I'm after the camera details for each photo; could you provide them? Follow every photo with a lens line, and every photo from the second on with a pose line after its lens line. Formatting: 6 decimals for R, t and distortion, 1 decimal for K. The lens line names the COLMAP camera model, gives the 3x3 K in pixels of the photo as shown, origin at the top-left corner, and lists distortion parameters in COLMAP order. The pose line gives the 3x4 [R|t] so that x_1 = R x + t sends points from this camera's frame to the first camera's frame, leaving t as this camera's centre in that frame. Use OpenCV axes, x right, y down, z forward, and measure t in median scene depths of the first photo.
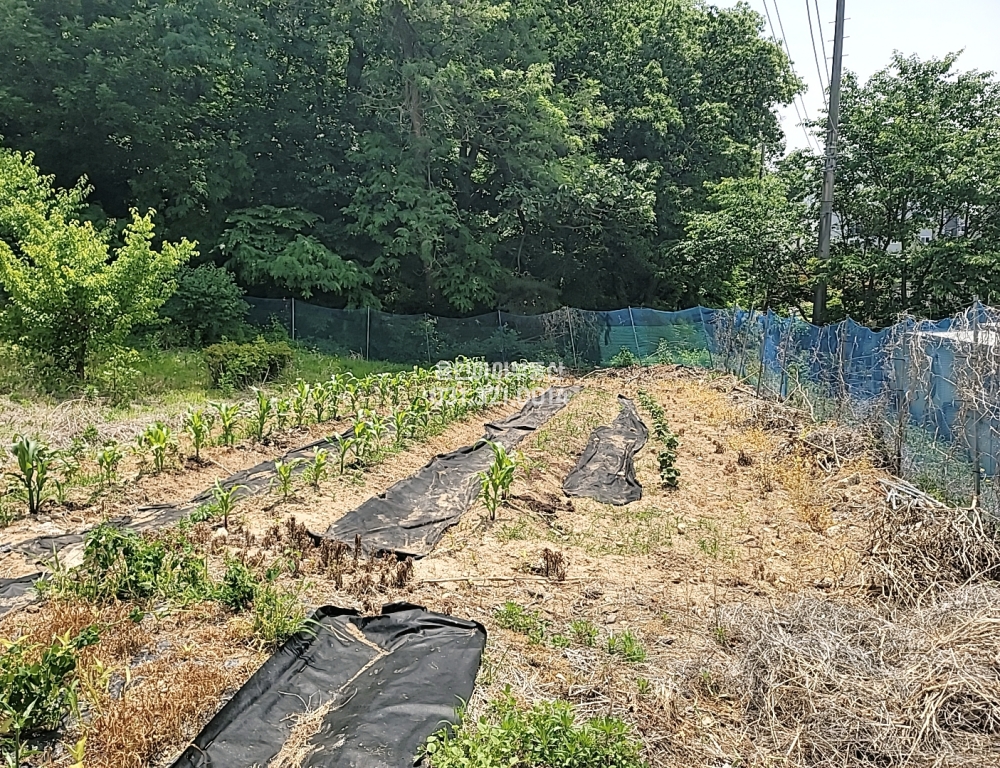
lens RADIAL K [[758.4, 0, 510.4], [0, 758.4, 366.3], [0, 0, 1]] dist [0.091244, -0.083049]
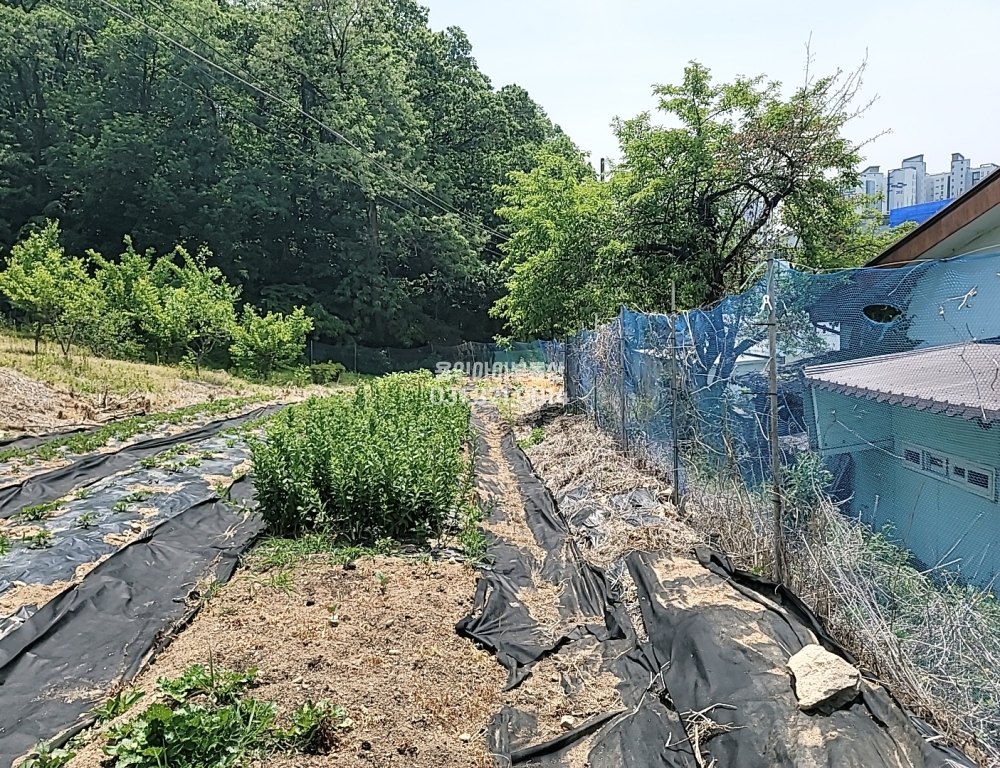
lens RADIAL K [[745.2, 0, 496.5], [0, 745.2, 389.8], [0, 0, 1]] dist [0.129098, -0.130169]
pose [[0.986907, -0.036228, 0.157169, -0.132579], [0.036672, 0.999327, 0.000074, 0.034656], [-0.157066, 0.005690, 0.987572, -0.692249]]
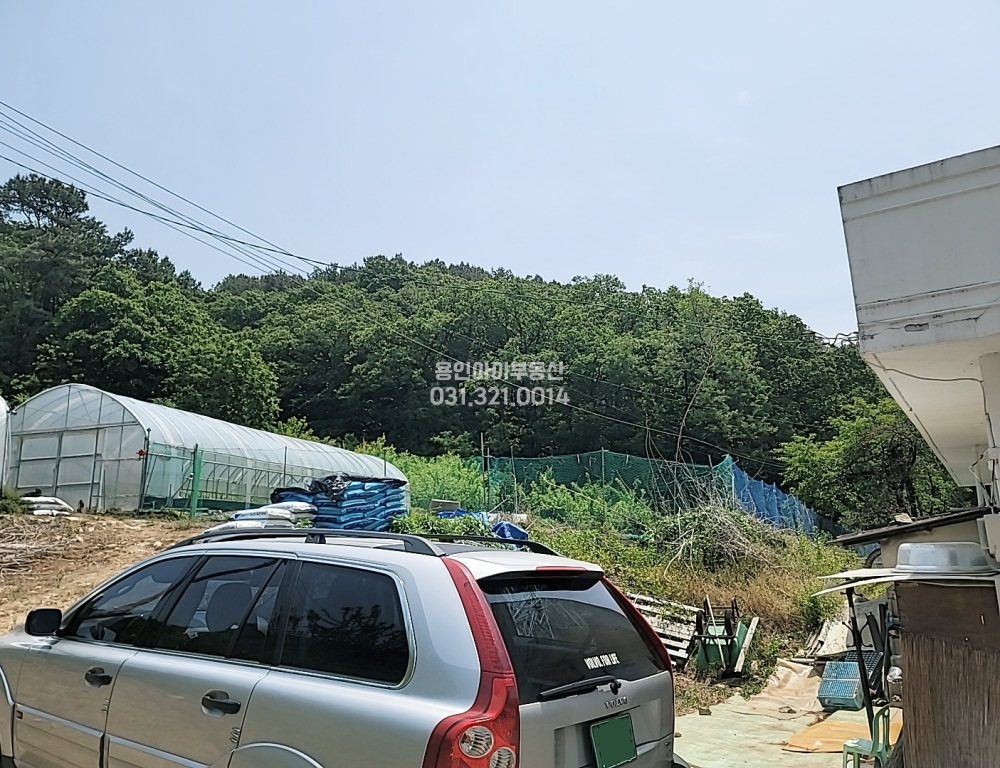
lens RADIAL K [[744.9, 0, 500.0], [0, 744.9, 384.0], [0, 0, 1]] dist [0.092677, -0.084275]
pose [[0.949069, -0.082506, -0.304075, -0.088805], [-0.012723, 0.954281, -0.298640, 0.167895], [0.314812, 0.287299, 0.904628, -1.500775]]
